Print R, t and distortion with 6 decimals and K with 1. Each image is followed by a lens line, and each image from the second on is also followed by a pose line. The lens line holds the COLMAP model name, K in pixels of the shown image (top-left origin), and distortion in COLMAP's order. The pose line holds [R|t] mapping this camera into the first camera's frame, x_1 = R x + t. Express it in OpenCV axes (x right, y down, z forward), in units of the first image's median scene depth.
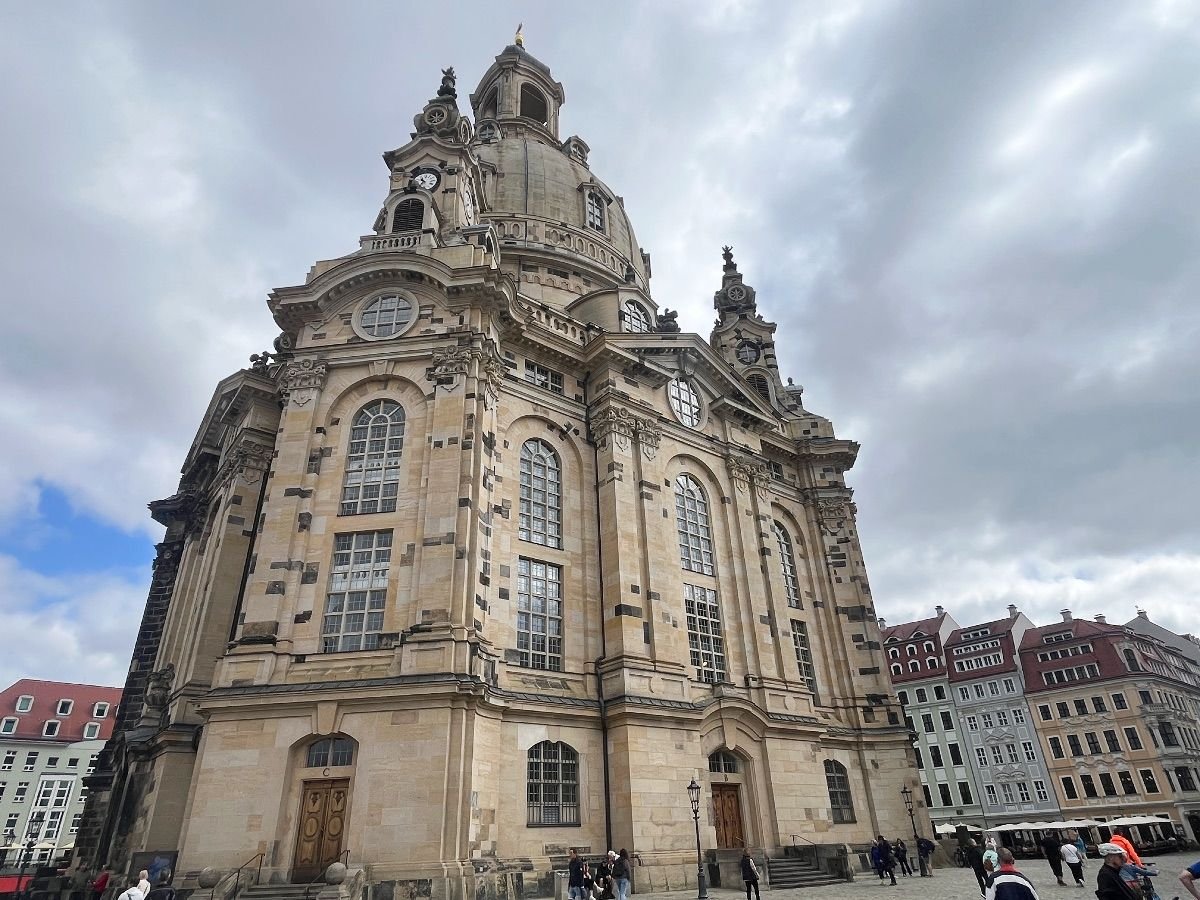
lens RADIAL K [[737.1, 0, 601.9], [0, 737.1, 448.1], [0, 0, 1]] dist [-0.000190, -0.000574]
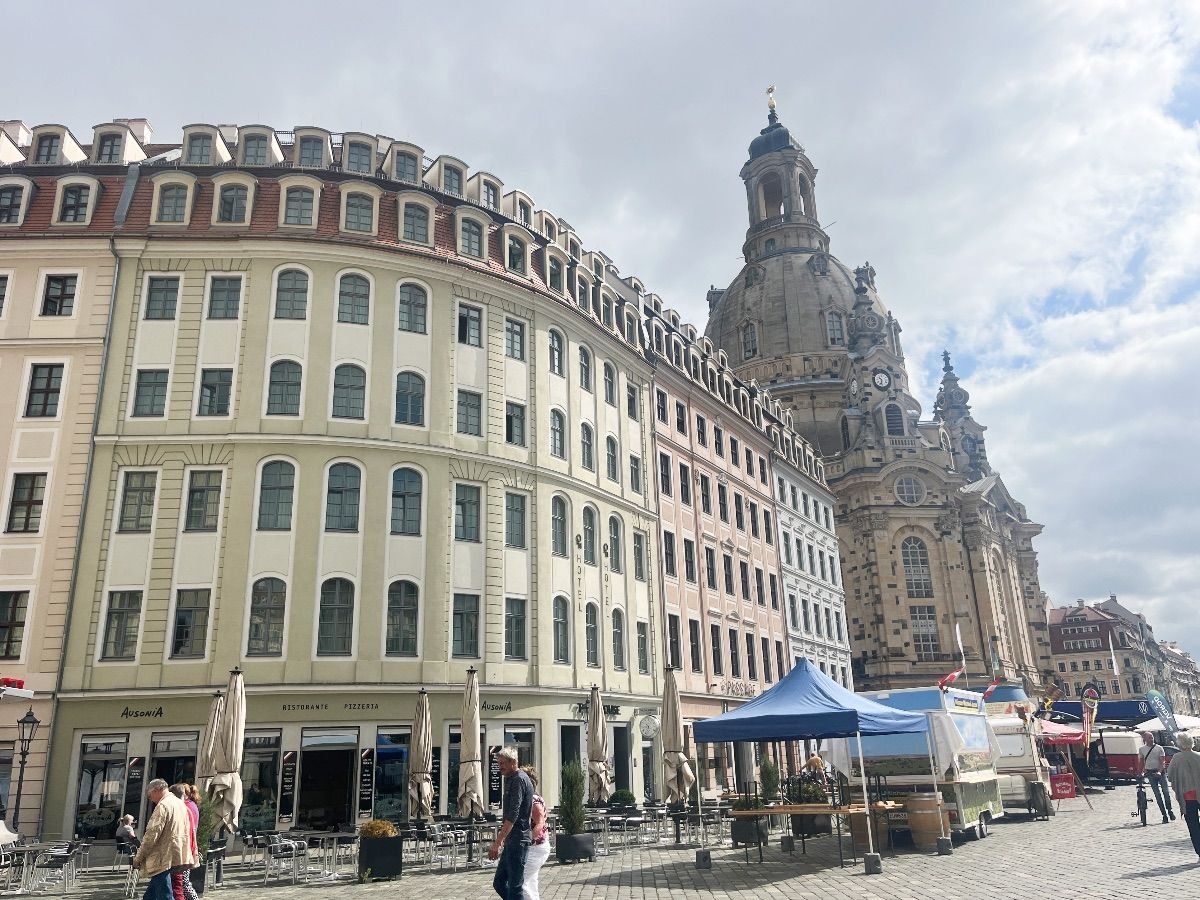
lens RADIAL K [[952.6, 0, 598.4], [0, 952.6, 451.4], [0, 0, 1]] dist [0.001859, 0.000572]
pose [[0.971722, 0.086005, 0.219909, -1.743704], [-0.125511, 0.976979, 0.172510, -0.642704], [-0.200010, -0.195232, 0.960146, -1.324198]]
